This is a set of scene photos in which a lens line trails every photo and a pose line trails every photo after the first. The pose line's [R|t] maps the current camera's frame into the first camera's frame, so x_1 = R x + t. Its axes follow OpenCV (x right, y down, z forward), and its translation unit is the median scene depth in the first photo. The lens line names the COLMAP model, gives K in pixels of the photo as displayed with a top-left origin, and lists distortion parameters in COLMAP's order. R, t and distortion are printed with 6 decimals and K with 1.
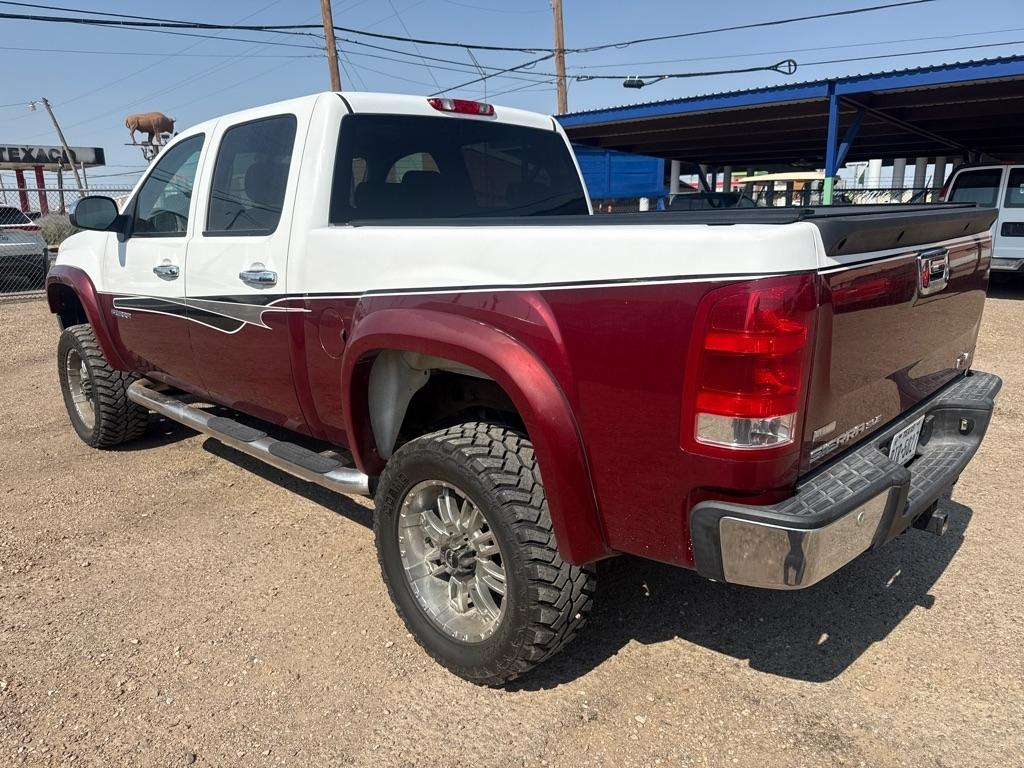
lens RADIAL K [[729.6, 0, 517.0], [0, 729.6, 393.7], [0, 0, 1]] dist [0.006797, -0.014529]
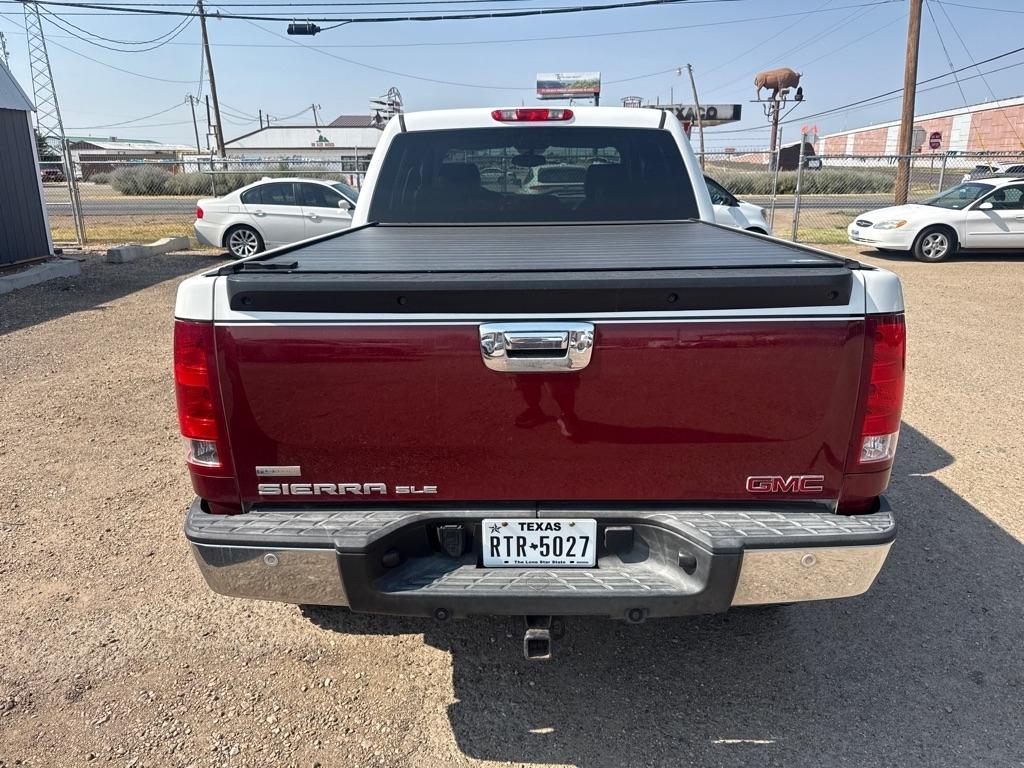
lens RADIAL K [[729.6, 0, 513.8], [0, 729.6, 381.4], [0, 0, 1]] dist [0.006797, -0.014529]
pose [[0.680004, 0.219315, -0.699640, 0.644163], [-0.185215, 0.974651, 0.125505, -0.128422], [0.709430, 0.044240, 0.703386, 0.228808]]
